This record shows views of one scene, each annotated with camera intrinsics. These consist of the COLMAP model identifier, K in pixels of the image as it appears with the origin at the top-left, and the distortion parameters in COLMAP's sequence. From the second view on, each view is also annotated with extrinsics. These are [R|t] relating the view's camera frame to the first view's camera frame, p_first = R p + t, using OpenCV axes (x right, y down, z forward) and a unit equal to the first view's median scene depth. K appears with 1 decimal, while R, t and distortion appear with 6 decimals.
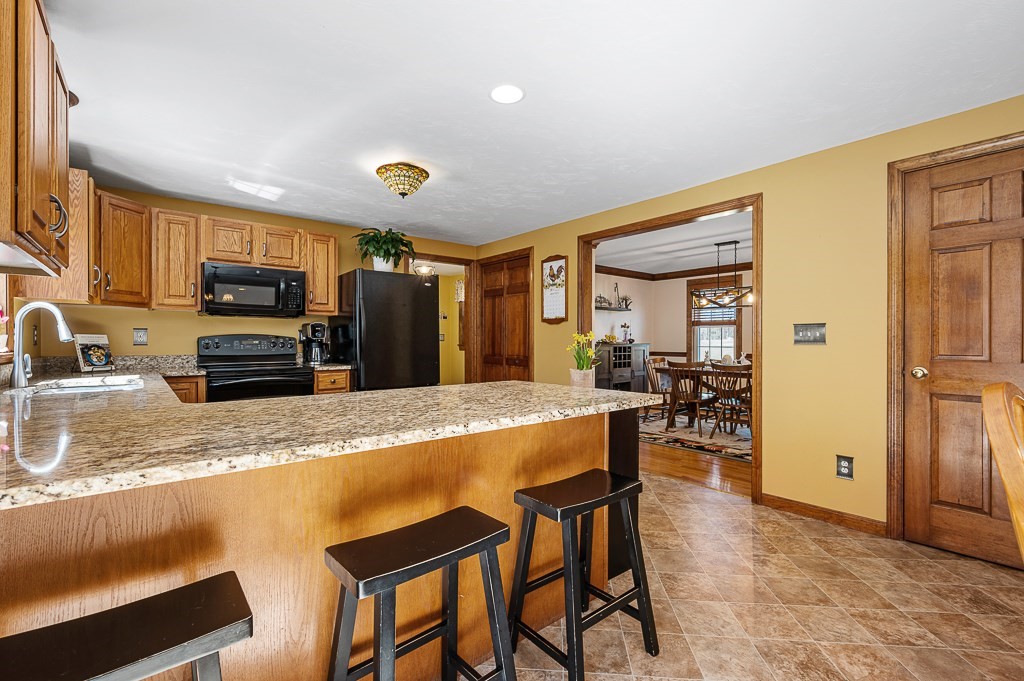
lens RADIAL K [[454.7, 0, 510.3], [0, 454.7, 340.8], [0, 0, 1]] dist [0.003868, 0.000577]
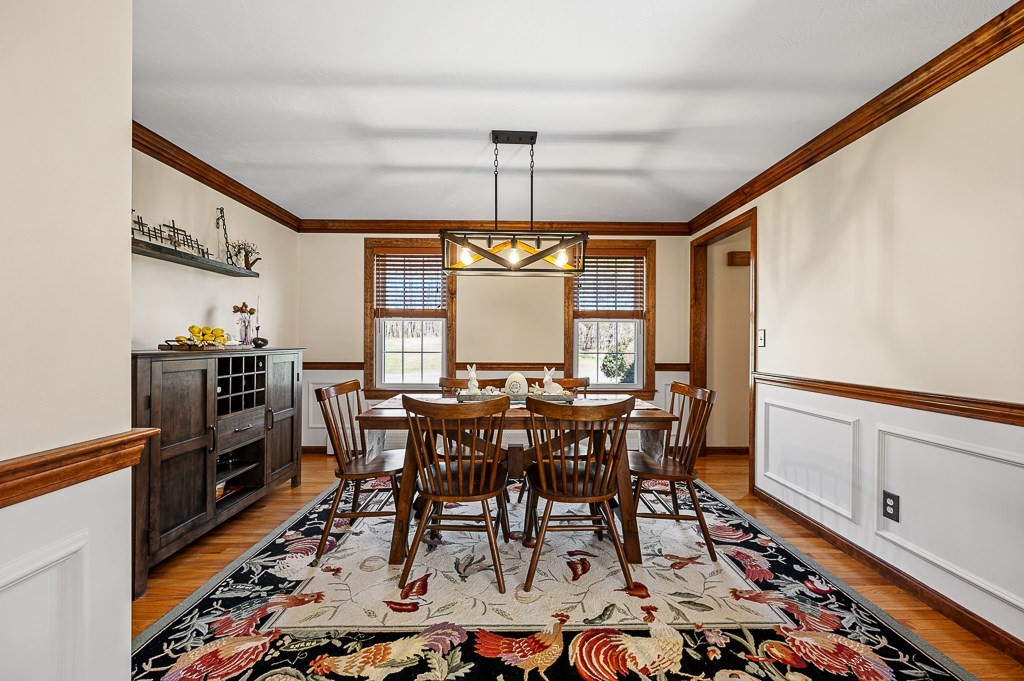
lens RADIAL K [[401.9, 0, 515.2], [0, 401.9, 340.4], [0, 0, 1]] dist [-0.003719, -0.000254]
pose [[0.622687, 0.002973, 0.782466, 0.113954], [-0.002556, 0.999995, -0.001766, -0.001789], [-0.782467, -0.000900, 0.622691, 0.568464]]
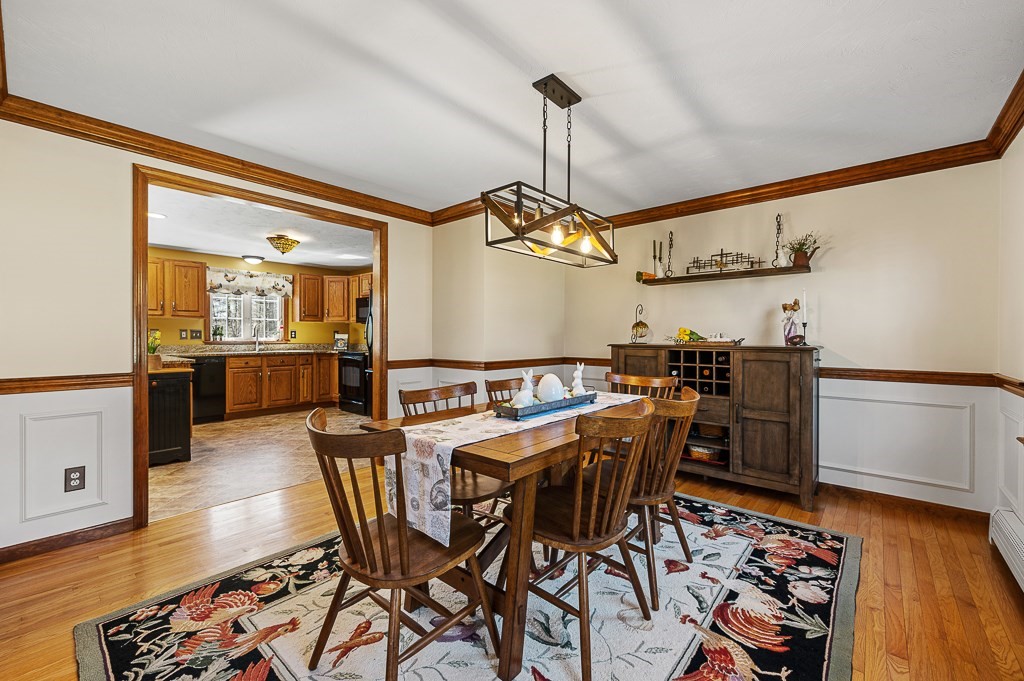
lens RADIAL K [[419.7, 0, 516.5], [0, 419.7, 338.5], [0, 0, 1]] dist [-0.004714, 0.000107]
pose [[0.169826, 0.001990, -0.985472, 0.412323], [-0.002389, 0.999996, 0.001608, -0.001533], [0.985471, 0.002081, 0.169830, 0.641508]]
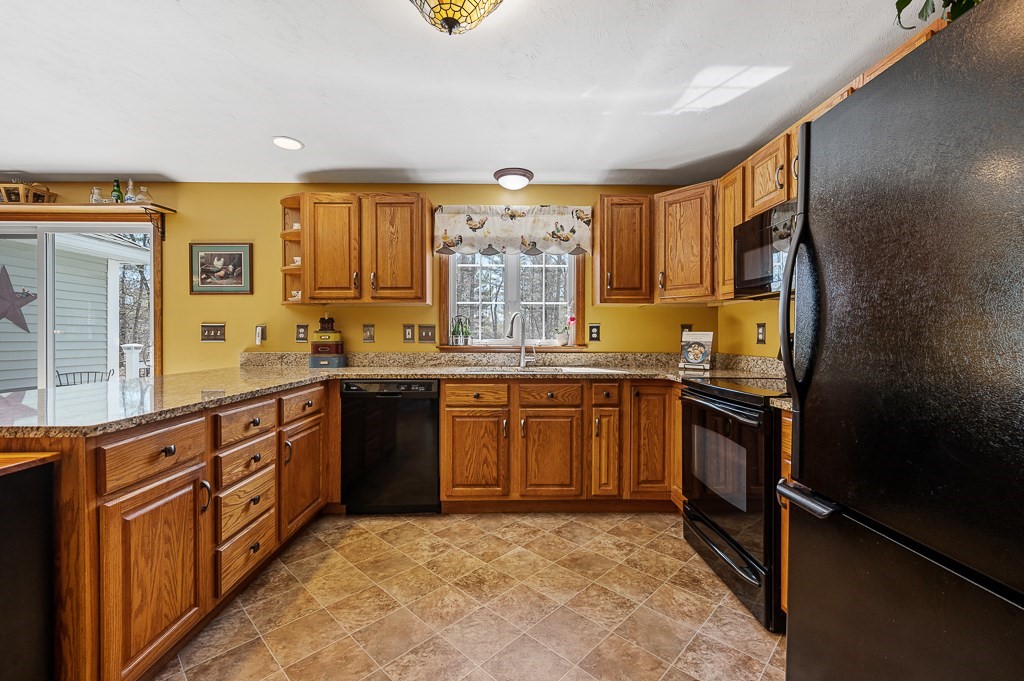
lens RADIAL K [[419.7, 0, 514.7], [0, 419.7, 338.8], [0, 0, 1]] dist [-0.004714, 0.000107]
pose [[-0.622938, -0.000765, -0.782271, 0.362281], [-0.003864, 0.999990, 0.002099, -0.001589], [0.782262, 0.004330, -0.622935, 0.631472]]
